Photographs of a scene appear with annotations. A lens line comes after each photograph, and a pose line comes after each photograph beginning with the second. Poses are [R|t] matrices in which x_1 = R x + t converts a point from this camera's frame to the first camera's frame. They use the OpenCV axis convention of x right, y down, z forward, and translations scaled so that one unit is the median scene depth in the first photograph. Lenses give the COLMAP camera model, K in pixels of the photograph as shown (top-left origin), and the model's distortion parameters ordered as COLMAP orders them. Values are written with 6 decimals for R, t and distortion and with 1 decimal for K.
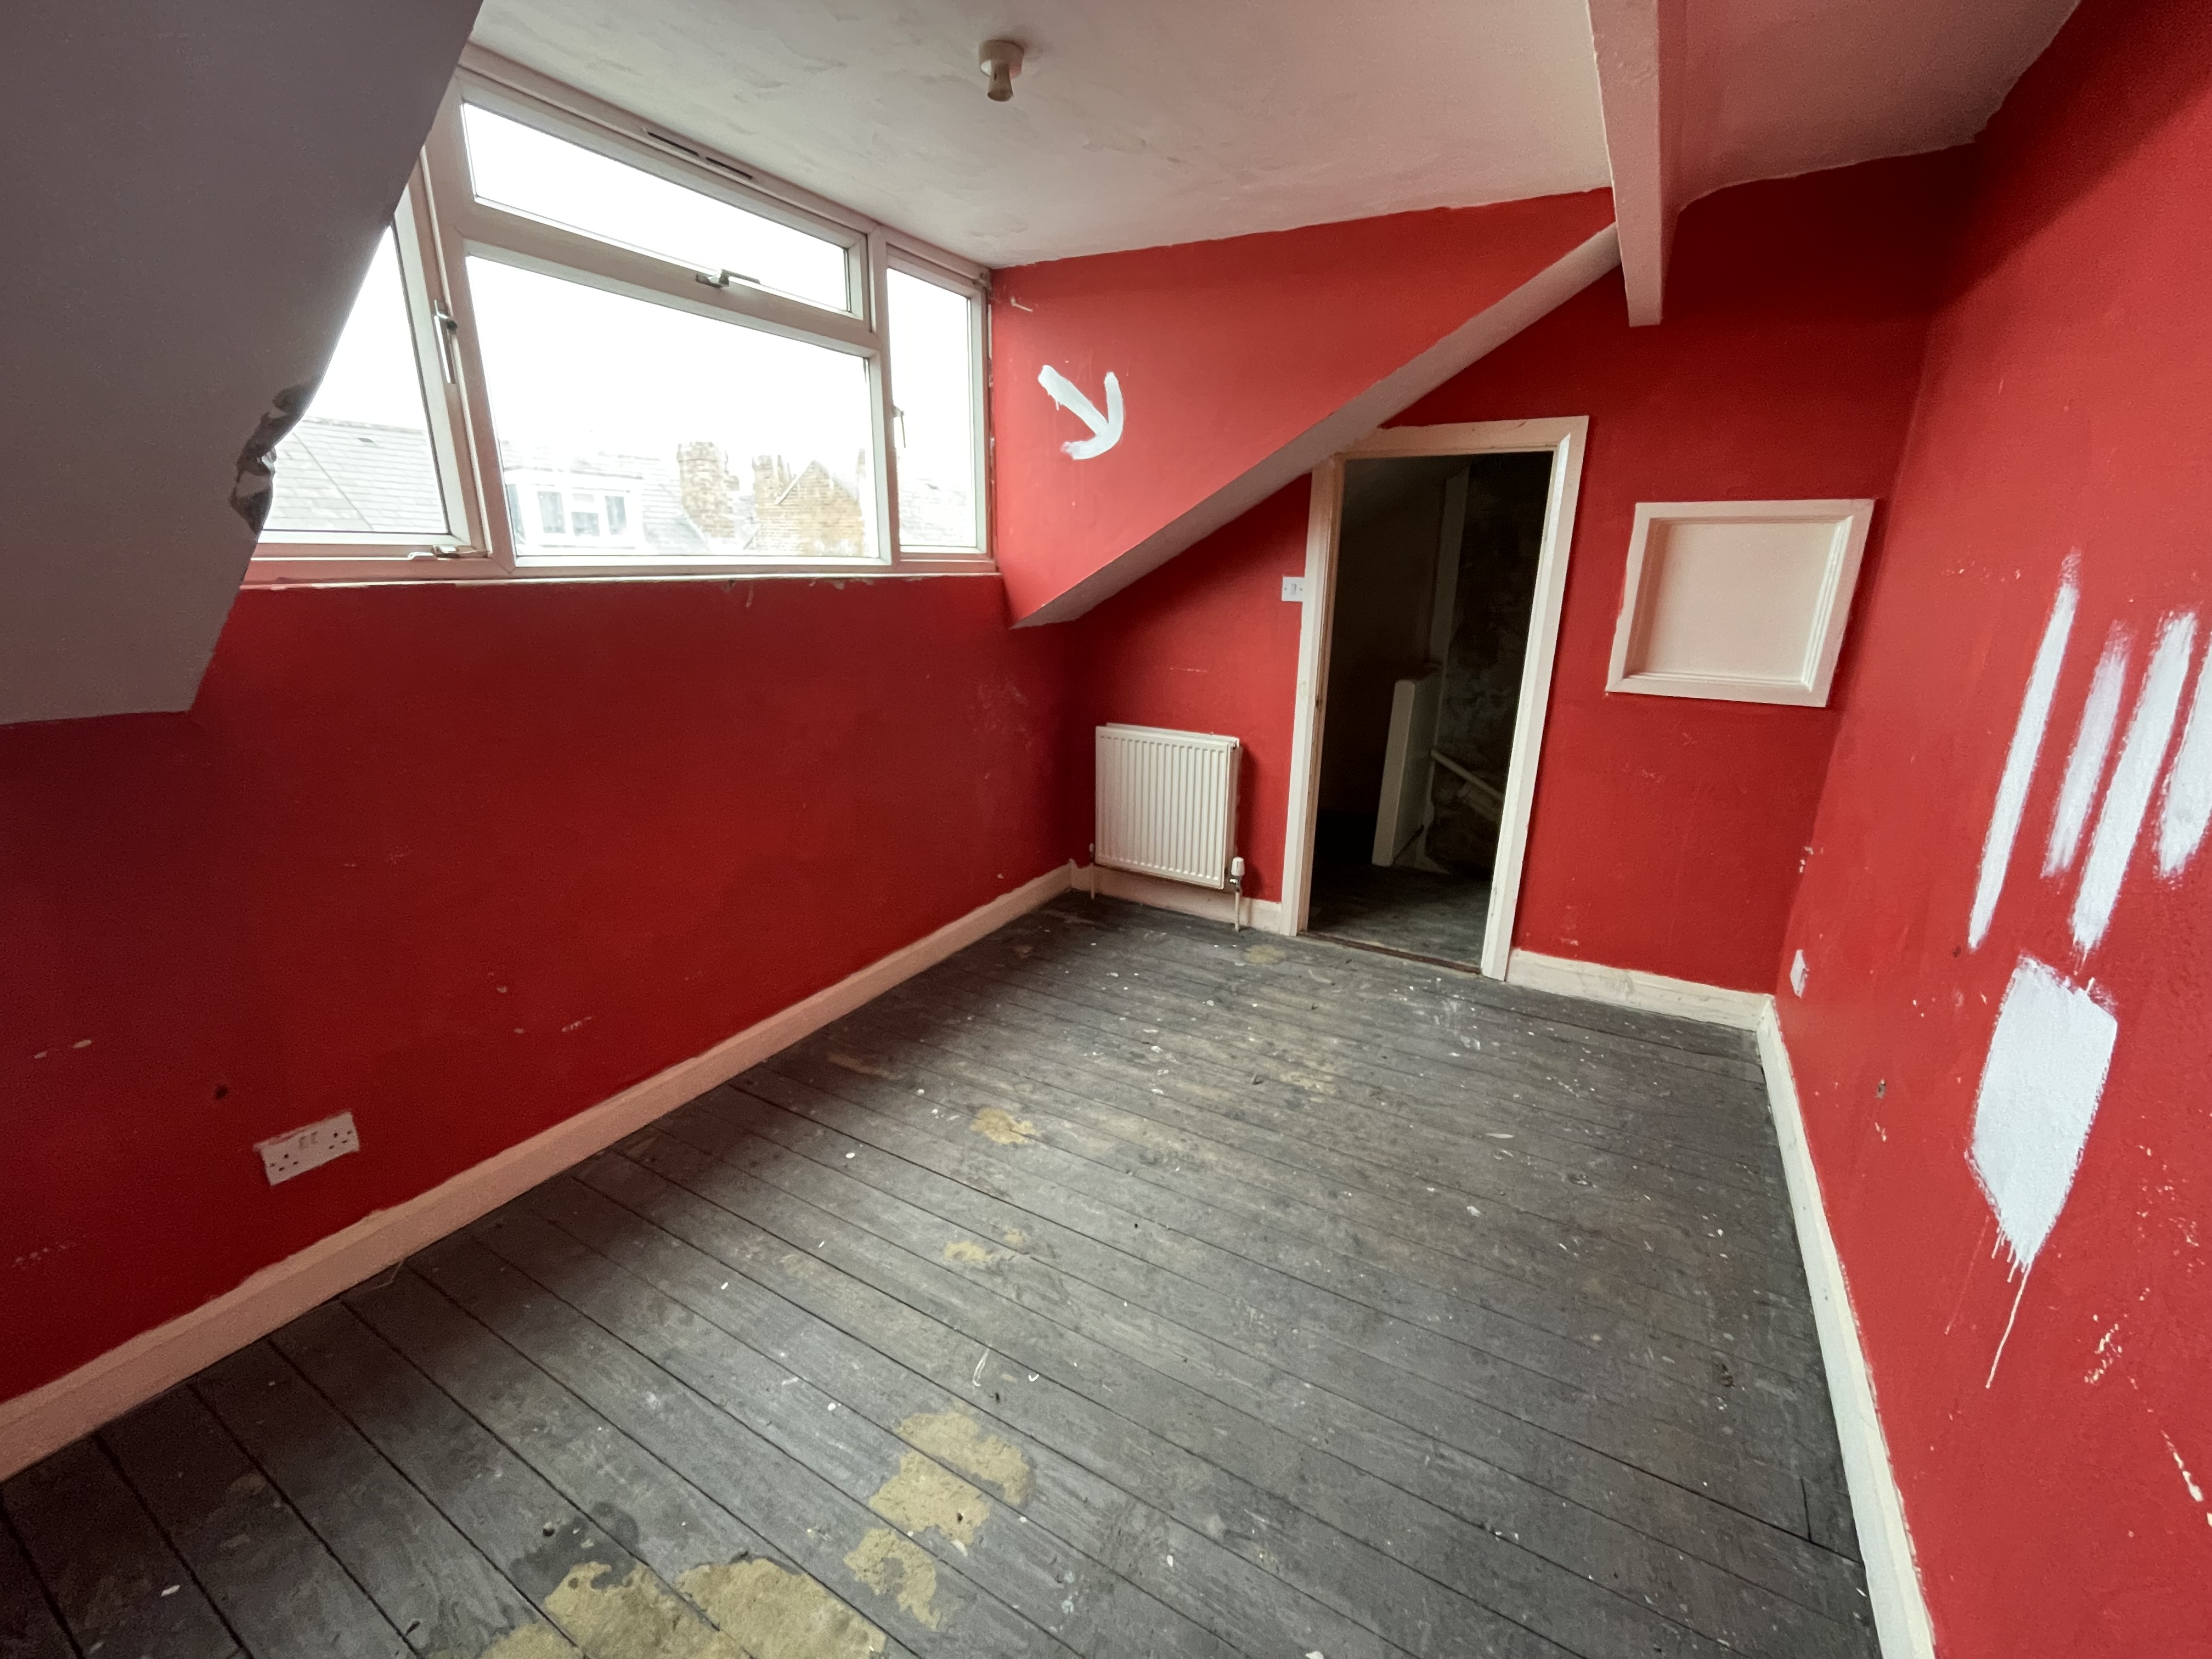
lens RADIAL K [[907.5, 0, 1102.0], [0, 907.5, 822.0], [0, 0, 1]] dist [0.000410, -0.000555]
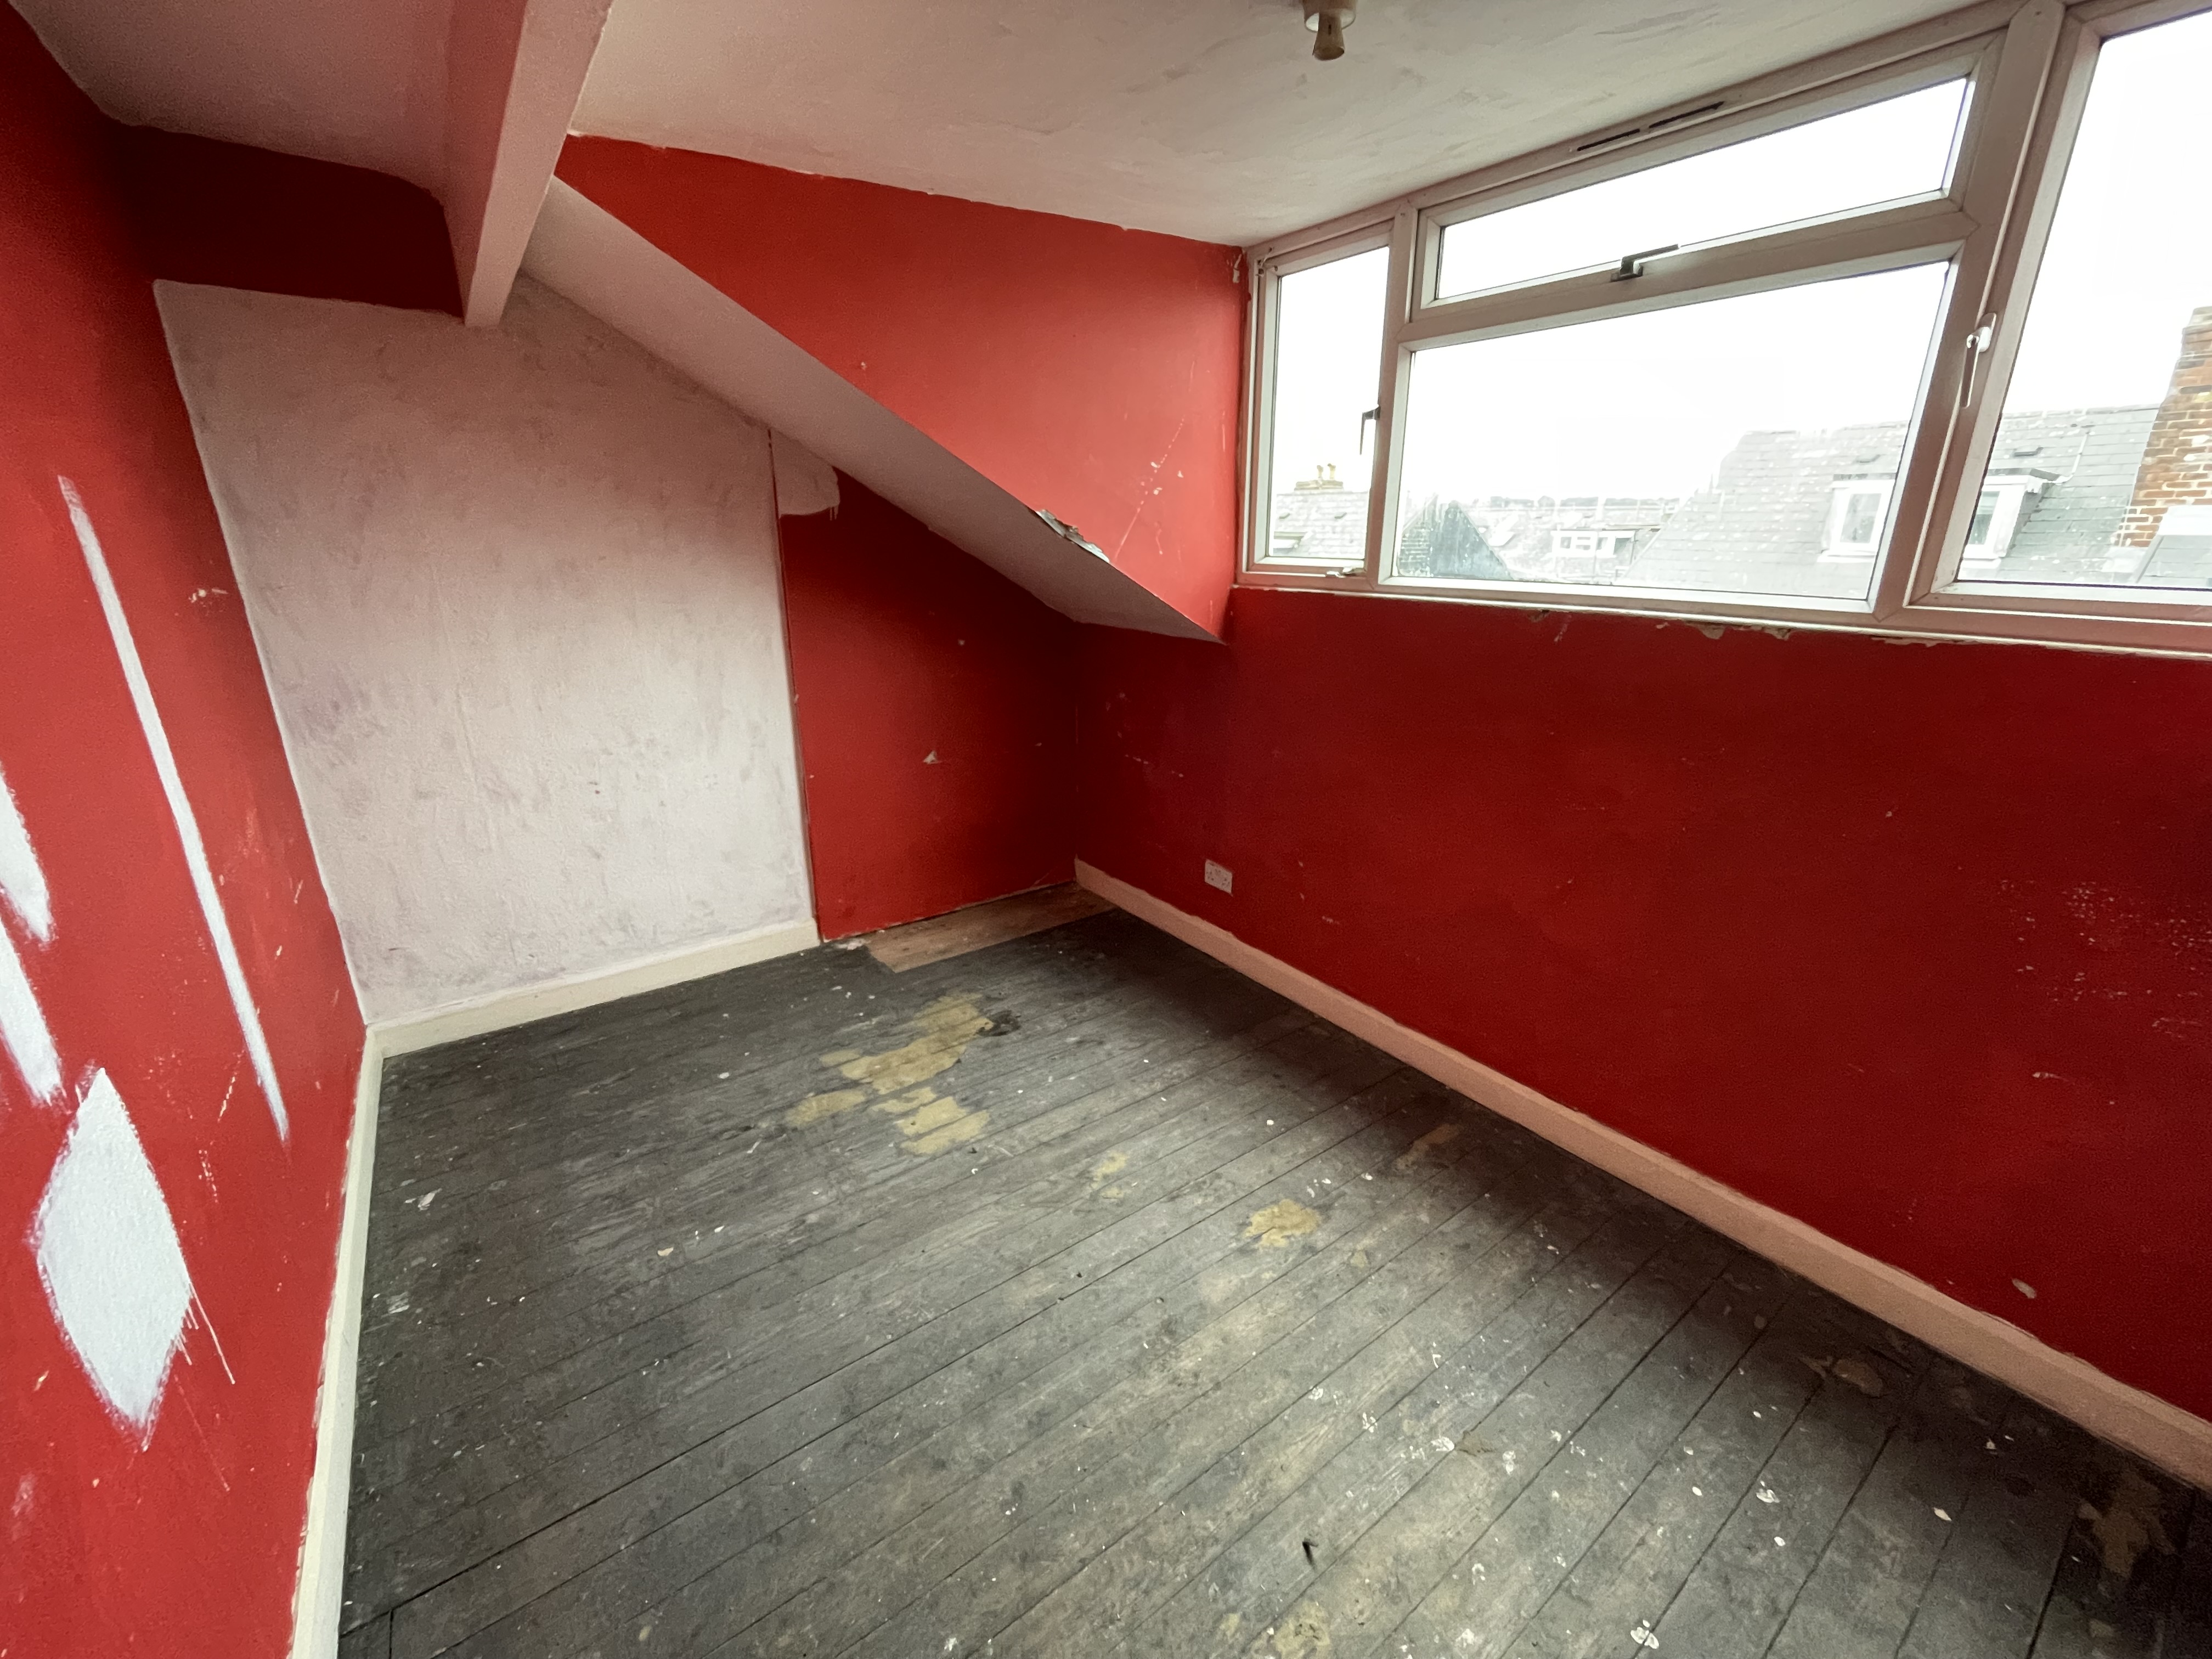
lens RADIAL K [[907.5, 0, 1108.9], [0, 907.5, 823.3], [0, 0, 1]] dist [0.000410, -0.000555]
pose [[-0.398091, 0.277678, -0.874310, 0.820516], [-0.260807, 0.879497, 0.398076, -0.421353], [0.879490, 0.386496, -0.277700, 1.220444]]
